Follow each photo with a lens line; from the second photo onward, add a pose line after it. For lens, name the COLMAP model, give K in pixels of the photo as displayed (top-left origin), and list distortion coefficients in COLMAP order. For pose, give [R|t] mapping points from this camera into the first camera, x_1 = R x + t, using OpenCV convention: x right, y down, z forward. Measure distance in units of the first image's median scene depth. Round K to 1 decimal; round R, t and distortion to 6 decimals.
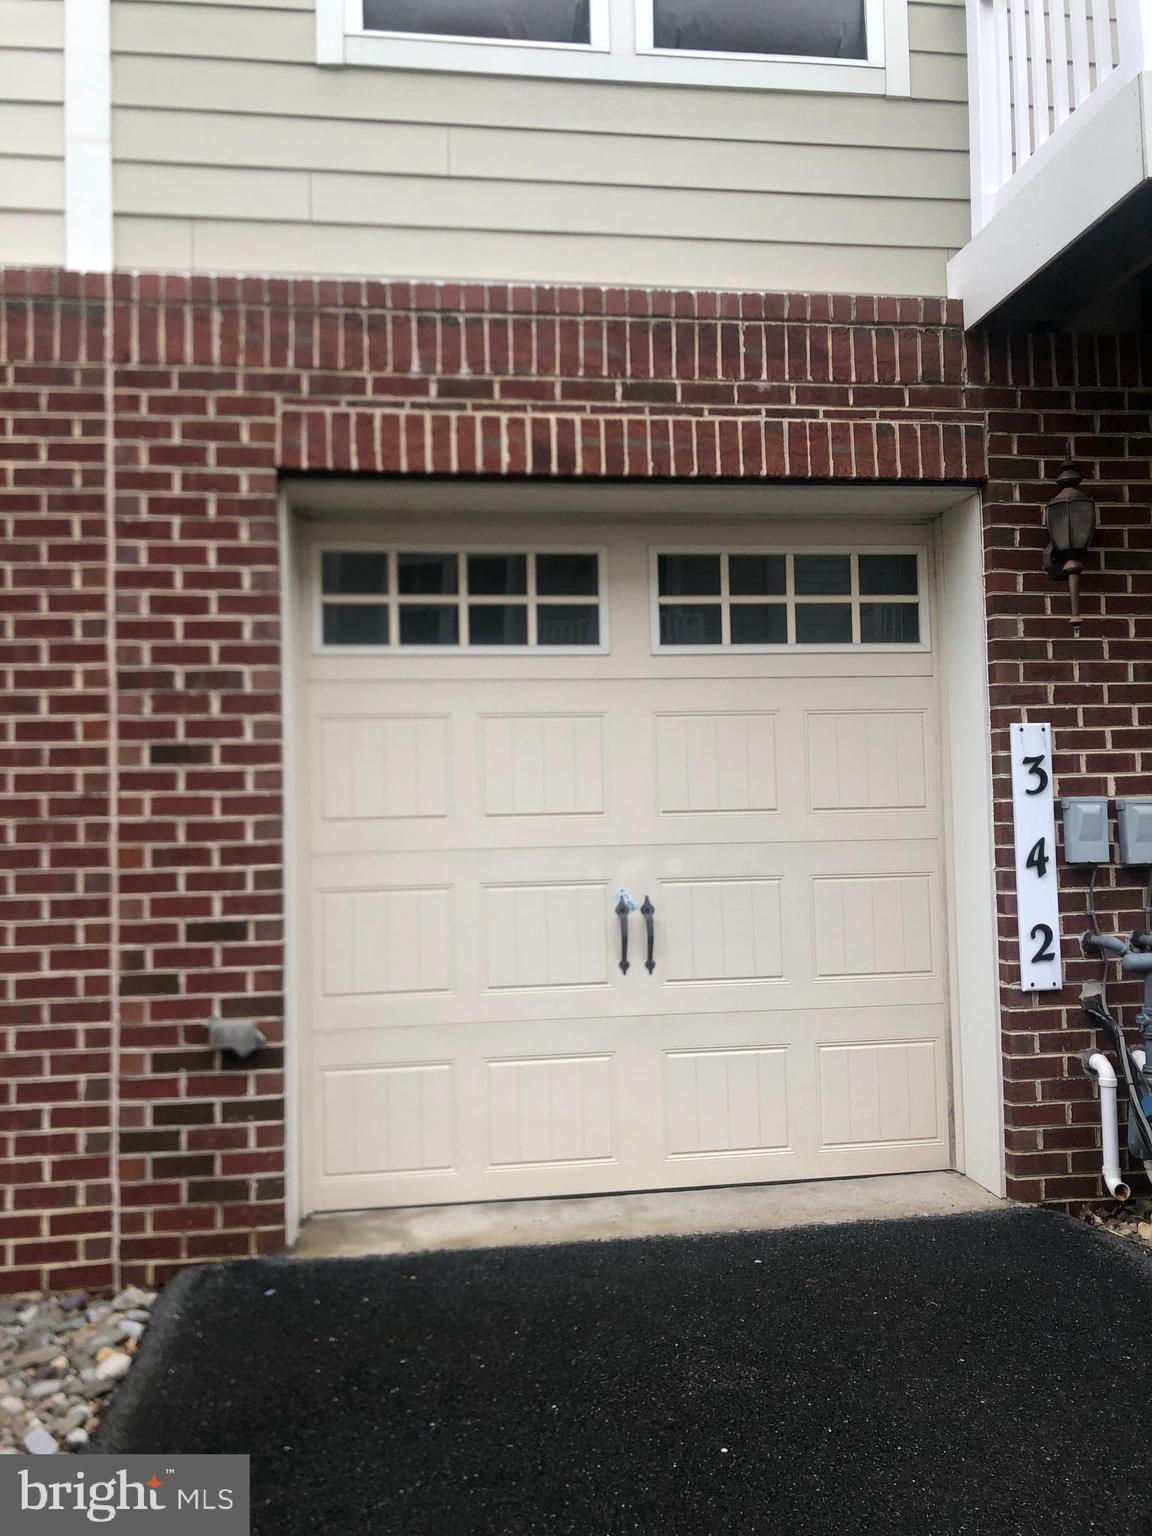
lens RADIAL K [[1245.1, 0, 572.0], [0, 1245.1, 762.5], [0, 0, 1]] dist [0.003076, 0.001078]
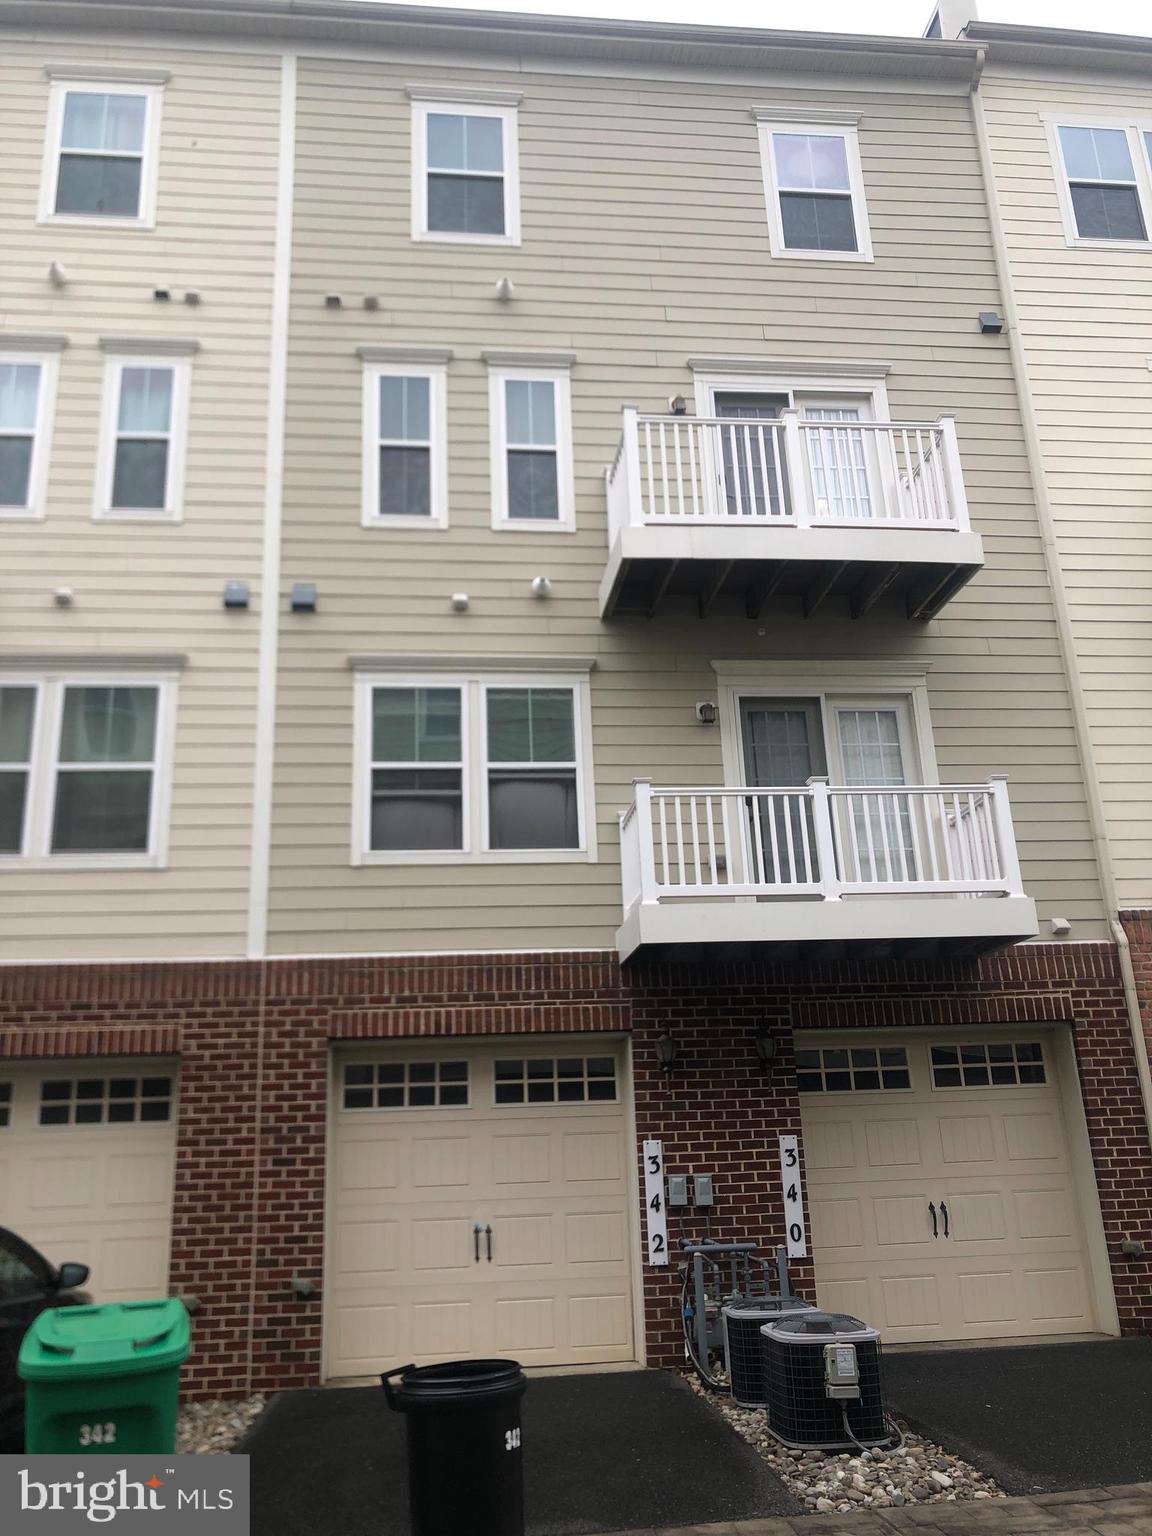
lens RADIAL K [[1238.4, 0, 551.3], [0, 1238.4, 774.6], [0, 0, 1]] dist [0.131388, -0.387622]
pose [[0.999343, -0.022935, -0.028051, 0.281760], [0.014520, 0.962780, -0.269895, -0.065570], [0.033198, 0.269311, 0.962481, -1.483043]]
